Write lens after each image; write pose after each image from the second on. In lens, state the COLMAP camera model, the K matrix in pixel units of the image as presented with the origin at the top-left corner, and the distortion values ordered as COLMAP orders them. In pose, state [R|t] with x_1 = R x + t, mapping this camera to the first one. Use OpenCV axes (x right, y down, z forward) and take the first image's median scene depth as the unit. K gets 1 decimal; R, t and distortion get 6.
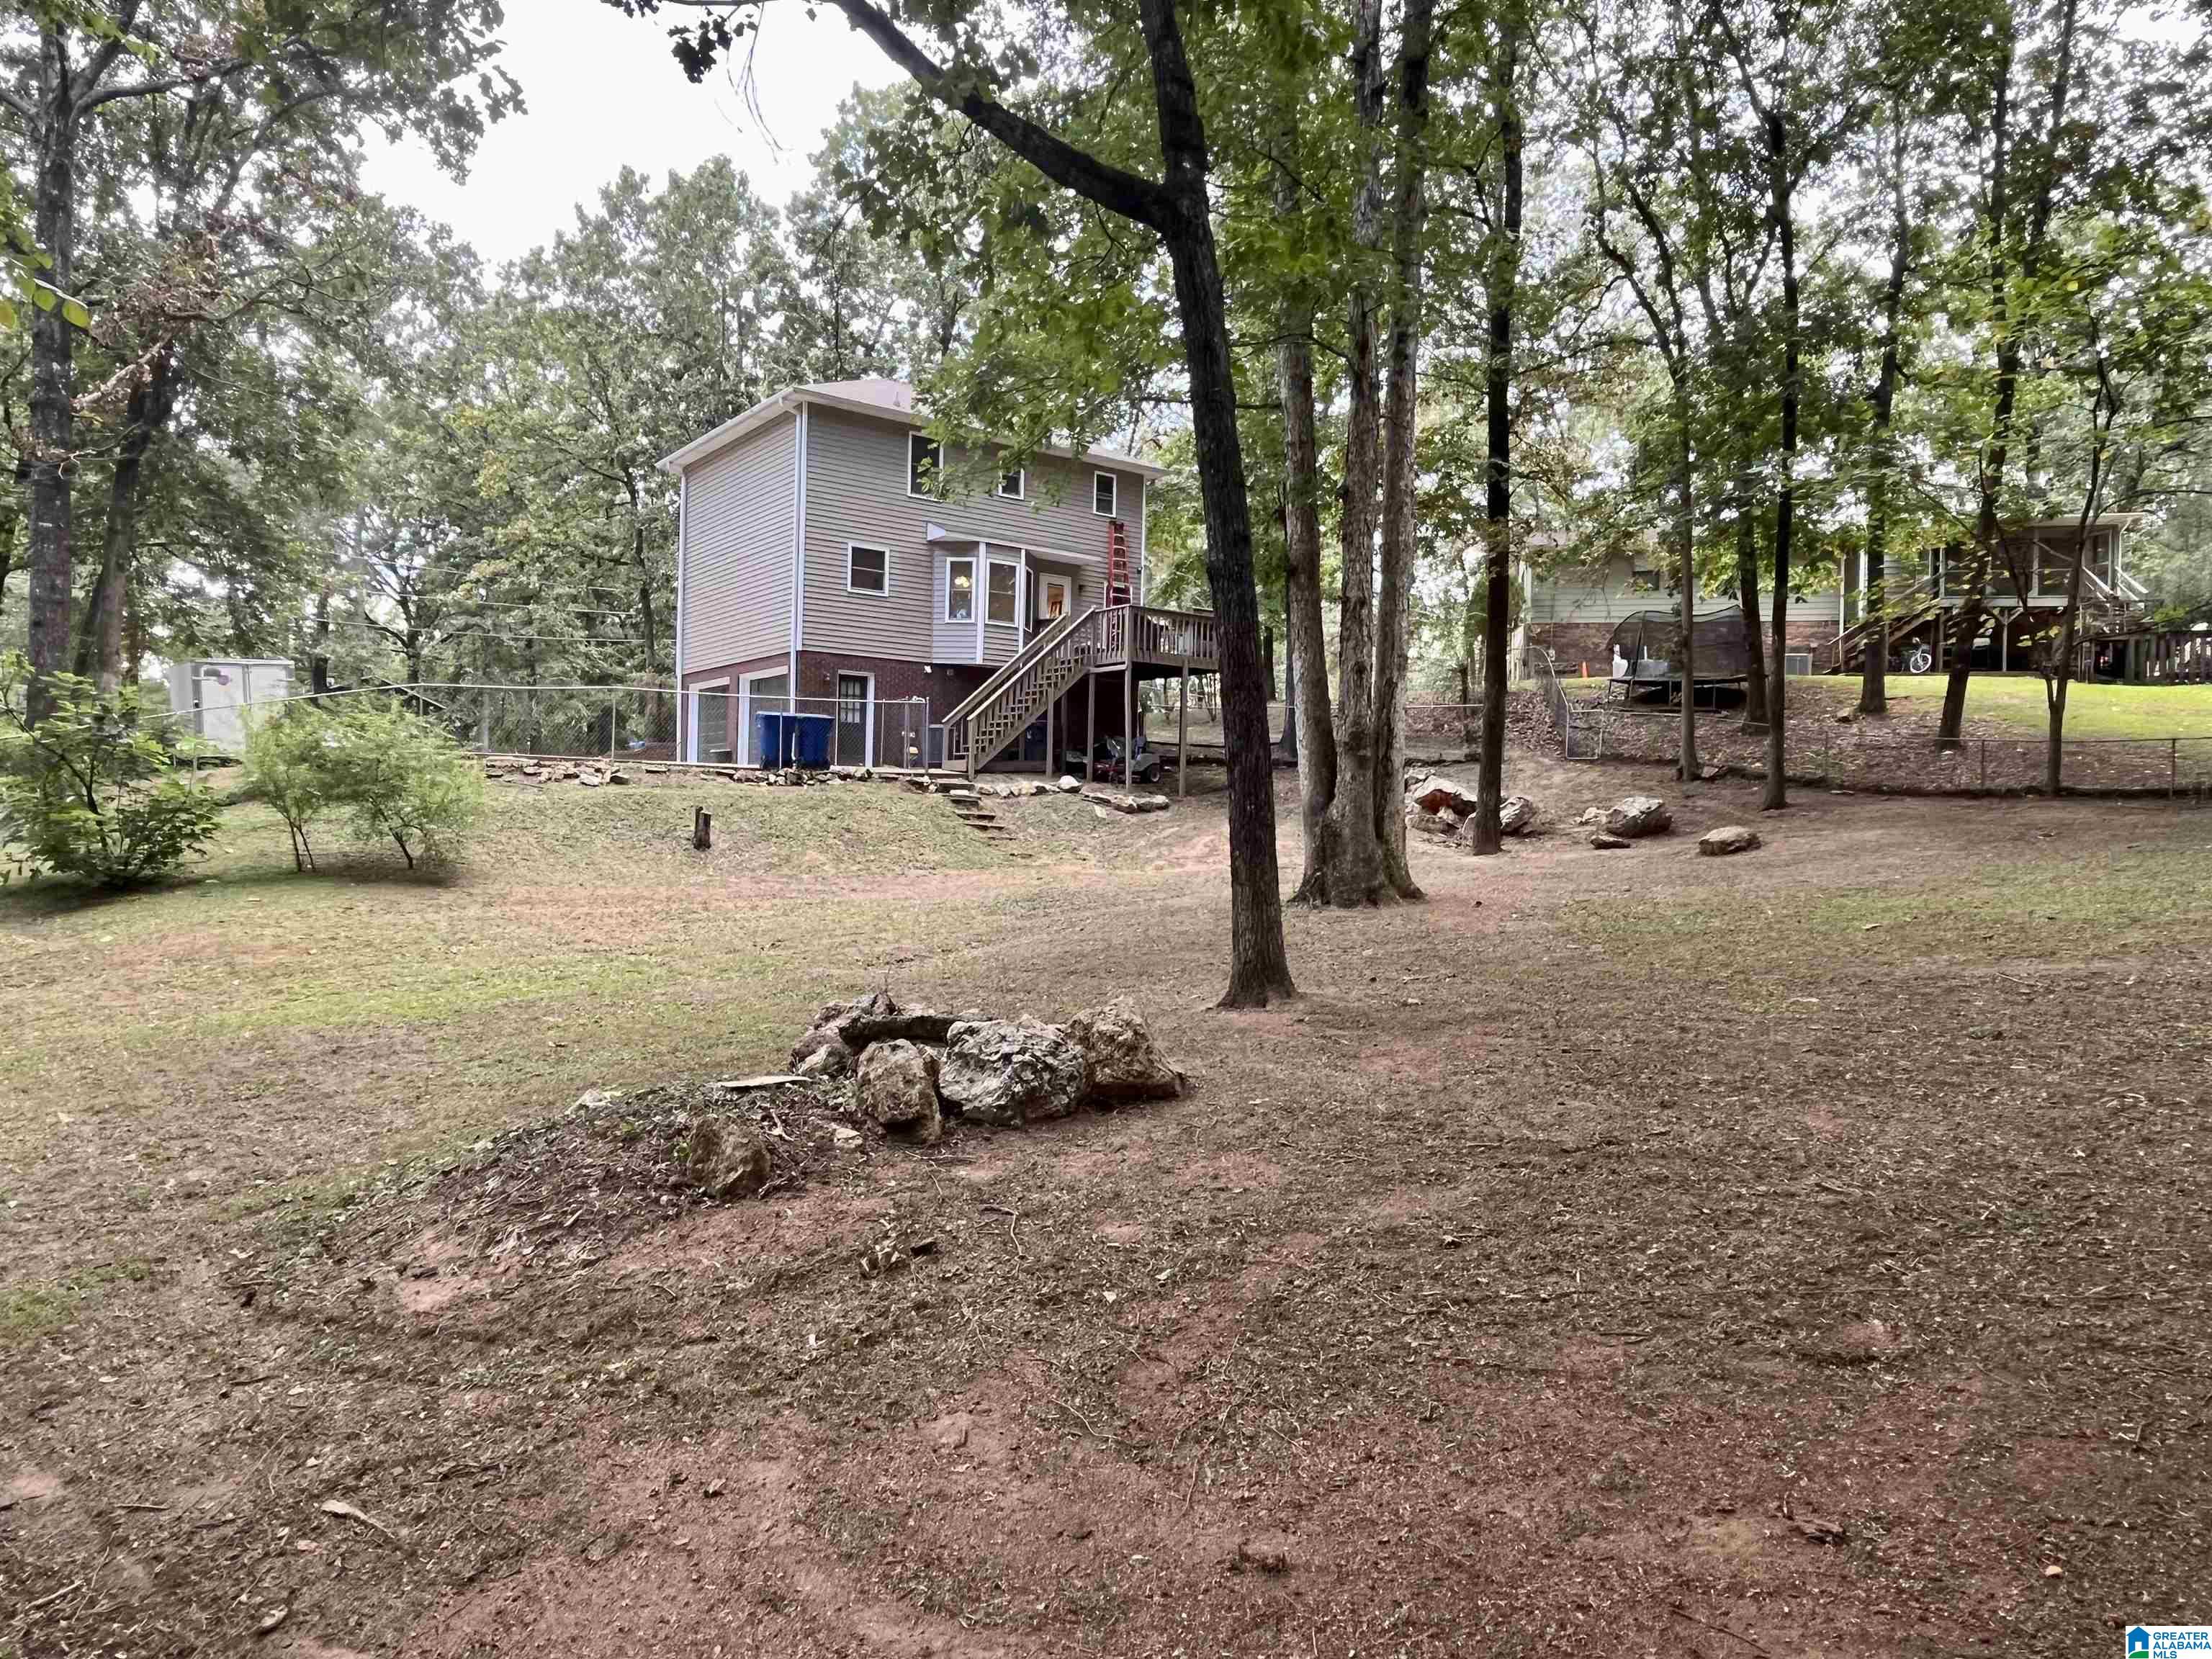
lens RADIAL K [[1347.5, 0, 1106.0], [0, 1347.5, 827.7], [0, 0, 1]] dist [-0.002118, -0.000052]
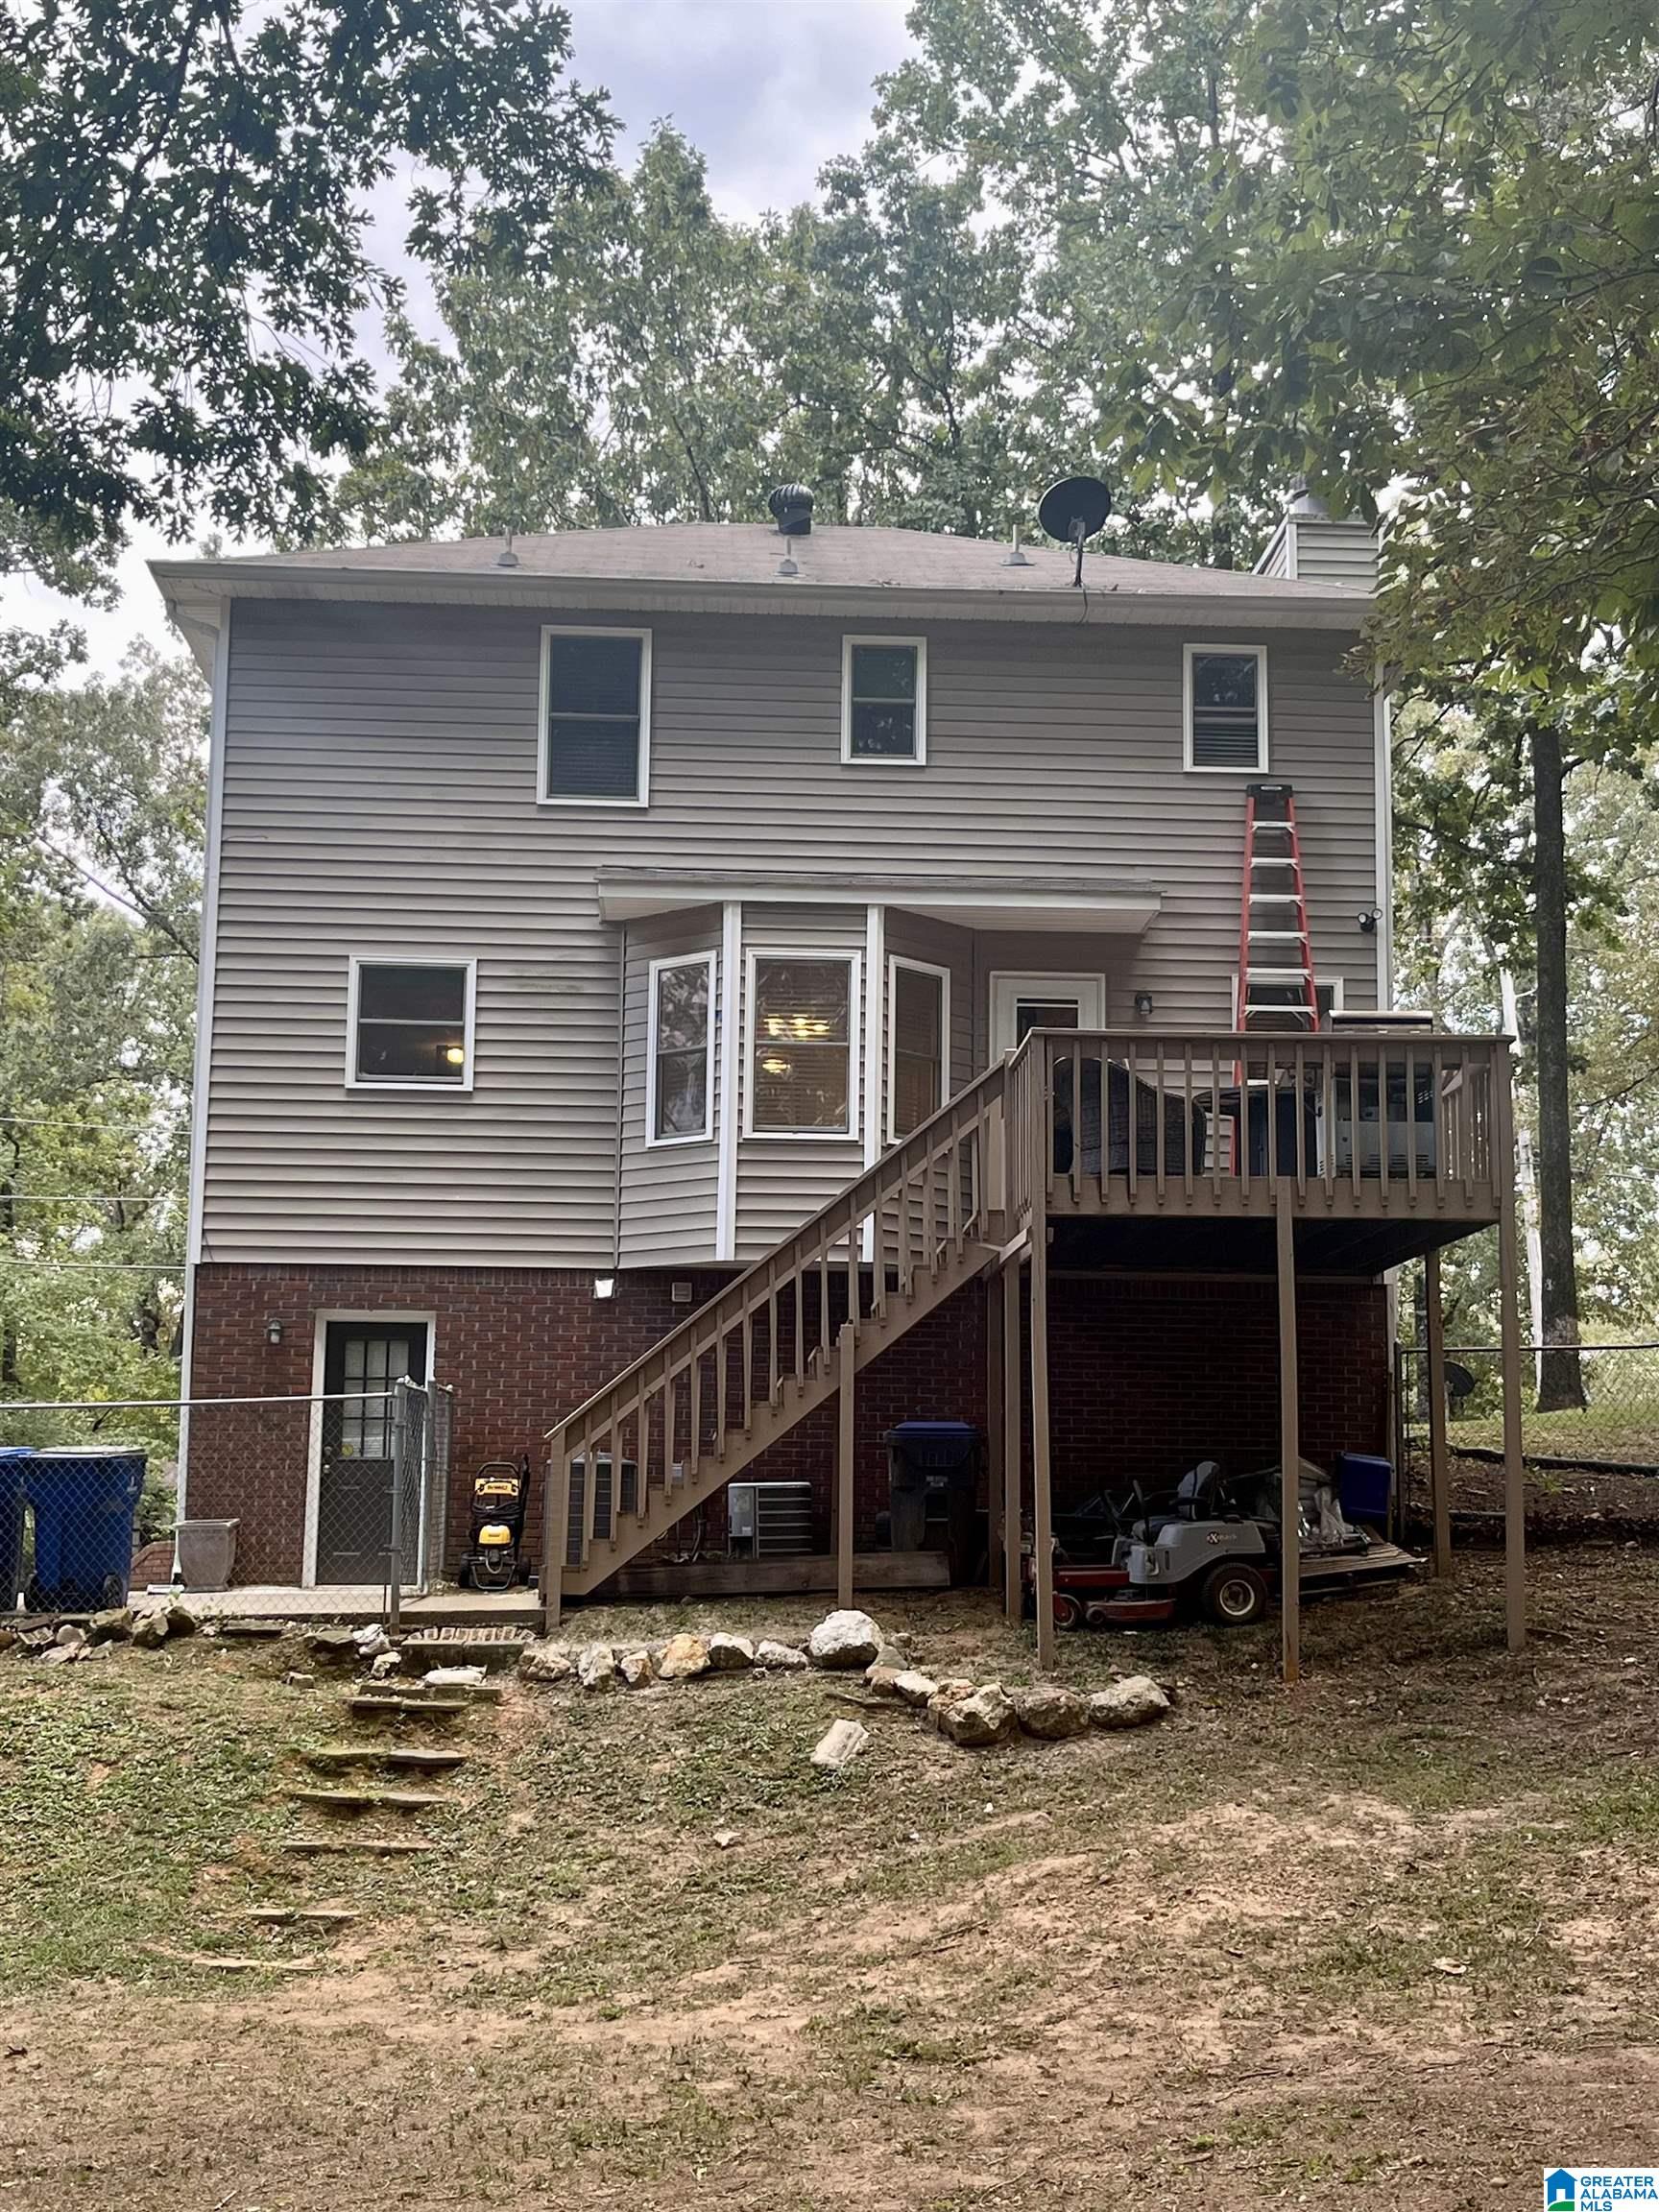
lens RADIAL K [[2870.1, 0, 830.6], [0, 2870.1, 1109.4], [0, 0, 1]] dist [0.020101, 0.000000]
pose [[0.833381, -0.103769, -0.542870, 0.314128], [0.007005, 0.984121, -0.177360, -0.033111], [0.552654, 0.144006, 0.820875, 0.430004]]
